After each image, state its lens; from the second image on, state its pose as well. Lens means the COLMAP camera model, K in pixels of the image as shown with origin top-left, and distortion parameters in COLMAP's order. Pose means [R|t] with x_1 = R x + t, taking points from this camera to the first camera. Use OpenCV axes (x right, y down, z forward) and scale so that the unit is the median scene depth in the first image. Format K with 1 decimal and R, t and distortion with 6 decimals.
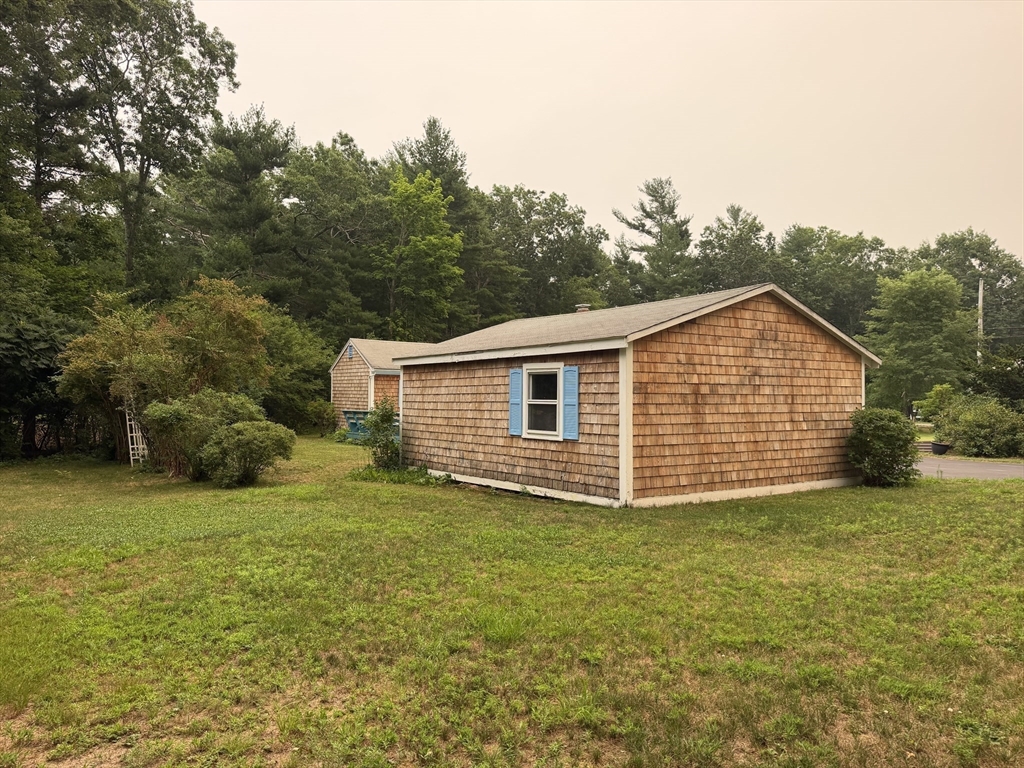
lens RADIAL K [[731.9, 0, 512.0], [0, 731.9, 384.0], [0, 0, 1]] dist [0.122168, -0.146443]
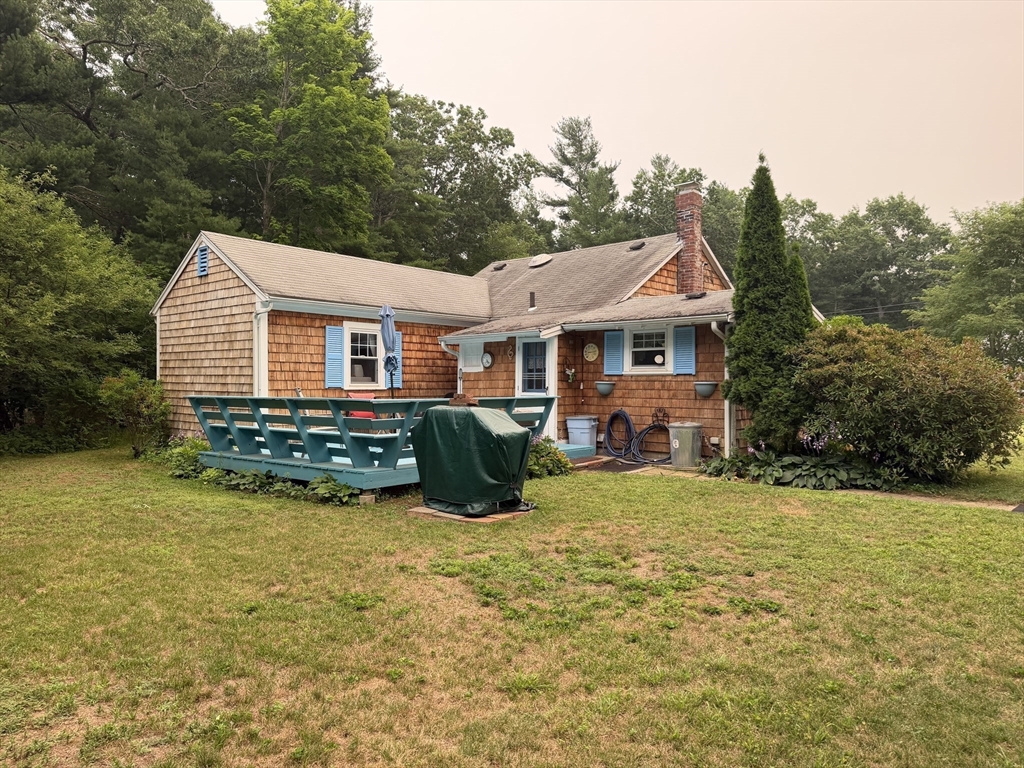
lens RADIAL K [[731.9, 0, 512.0], [0, 731.9, 384.0], [0, 0, 1]] dist [0.122168, -0.146443]
pose [[0.979202, -0.006804, 0.202772, -0.048425], [0.002909, 0.999806, 0.019499, 0.007570], [-0.202865, -0.018503, 0.979032, 0.196865]]
